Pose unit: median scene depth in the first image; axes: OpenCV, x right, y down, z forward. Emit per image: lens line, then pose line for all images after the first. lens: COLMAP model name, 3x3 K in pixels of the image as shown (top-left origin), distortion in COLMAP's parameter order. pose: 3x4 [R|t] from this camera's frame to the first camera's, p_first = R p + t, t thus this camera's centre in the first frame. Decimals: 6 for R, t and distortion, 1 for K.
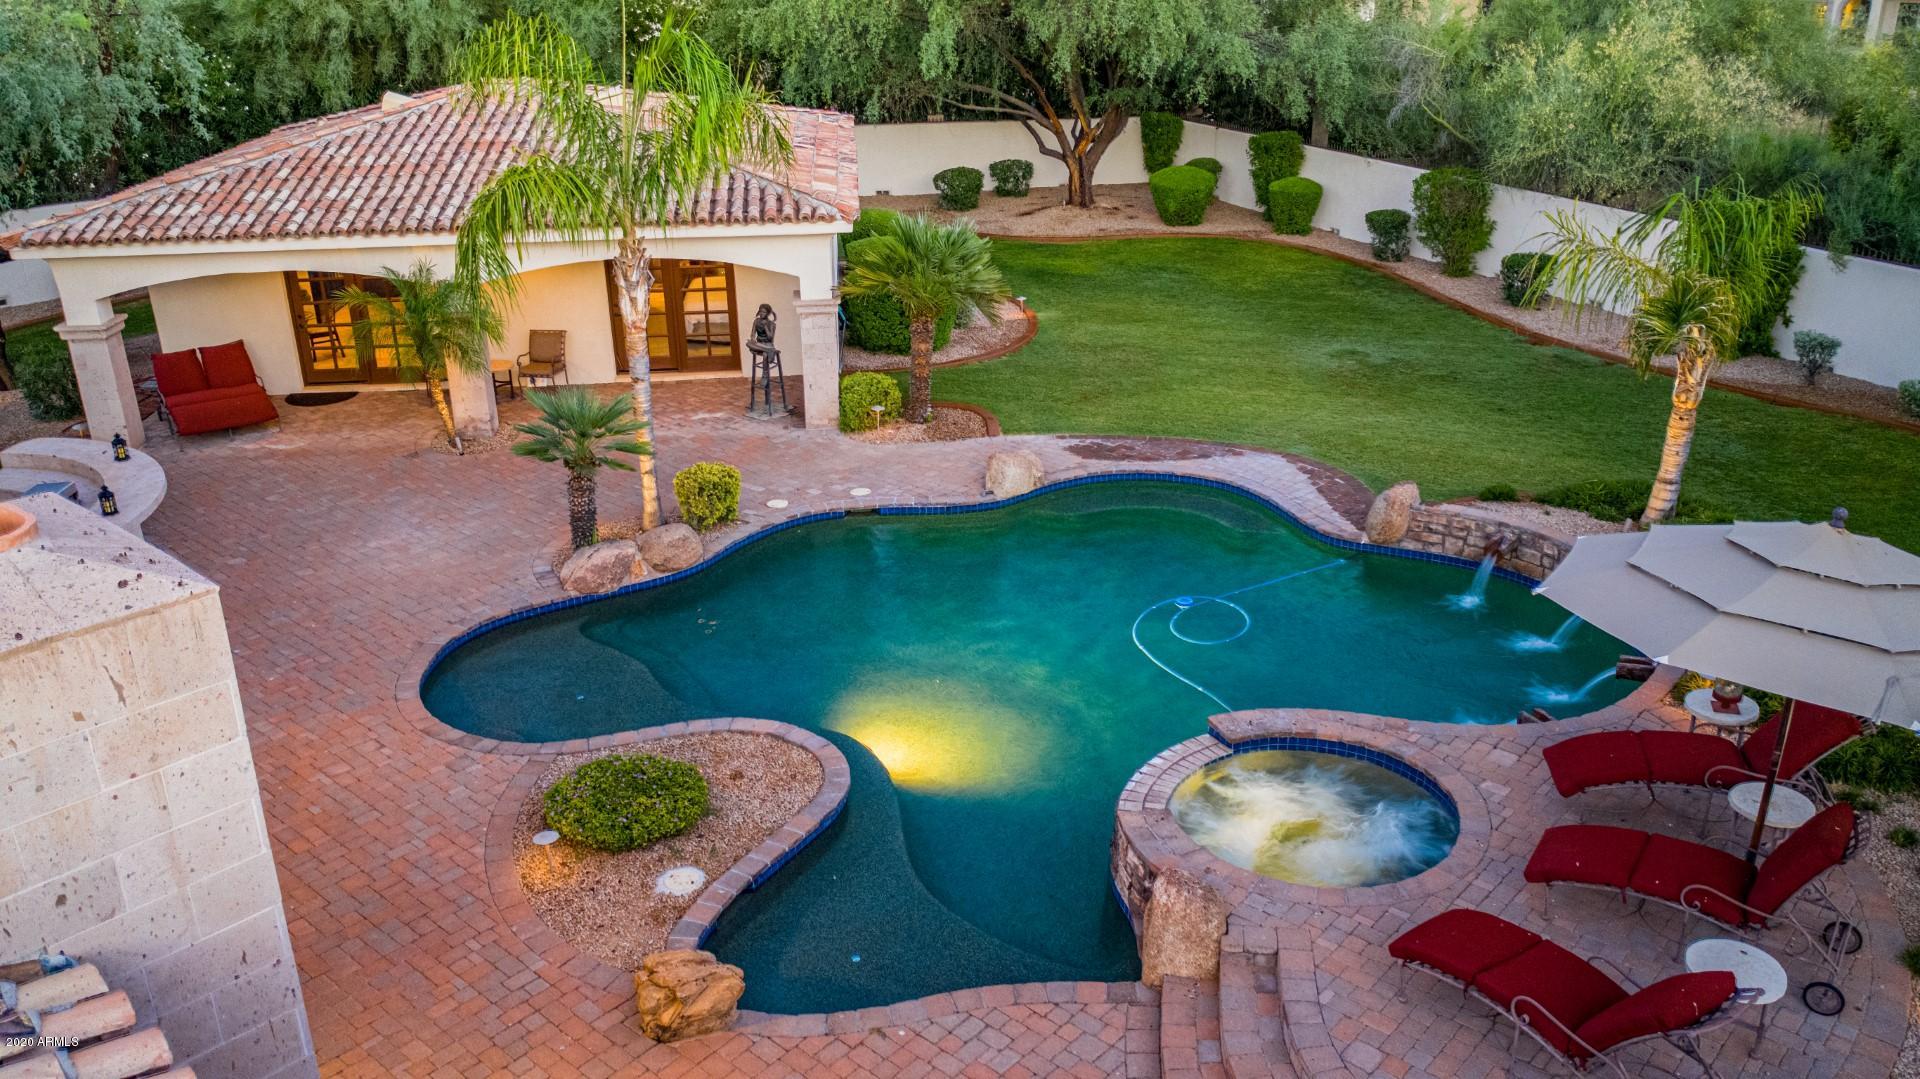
lens RADIAL K [[1522.6, 0, 955.5], [0, 1522.6, 538.6], [0, 0, 1]] dist [-0.012432, 0.008815]
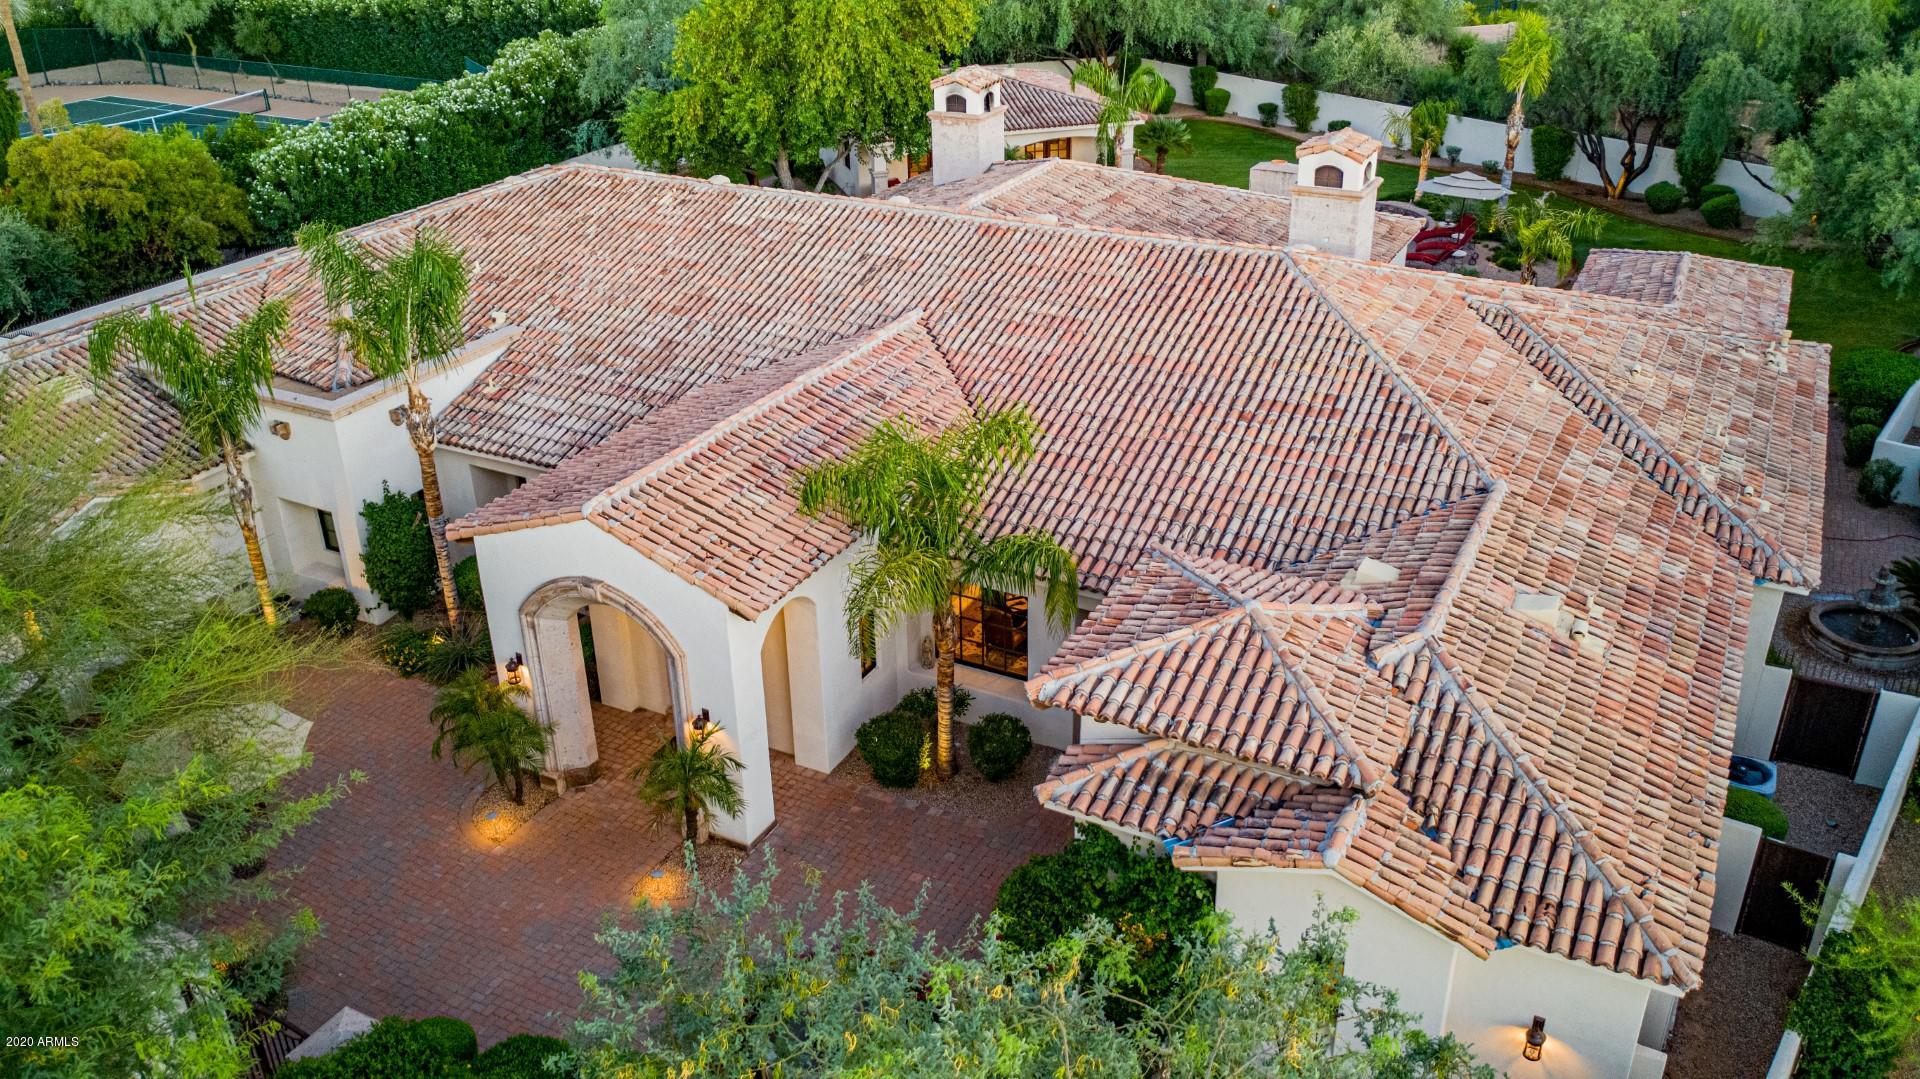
lens RADIAL K [[1522.6, 0, 970.8], [0, 1522.6, 541.1], [0, 0, 1]] dist [-0.012432, 0.008815]
pose [[0.972355, -0.100601, 0.210727, -0.665911], [0.084815, 0.992961, 0.082679, 0.194920], [-0.217561, -0.062521, 0.974042, -1.092845]]
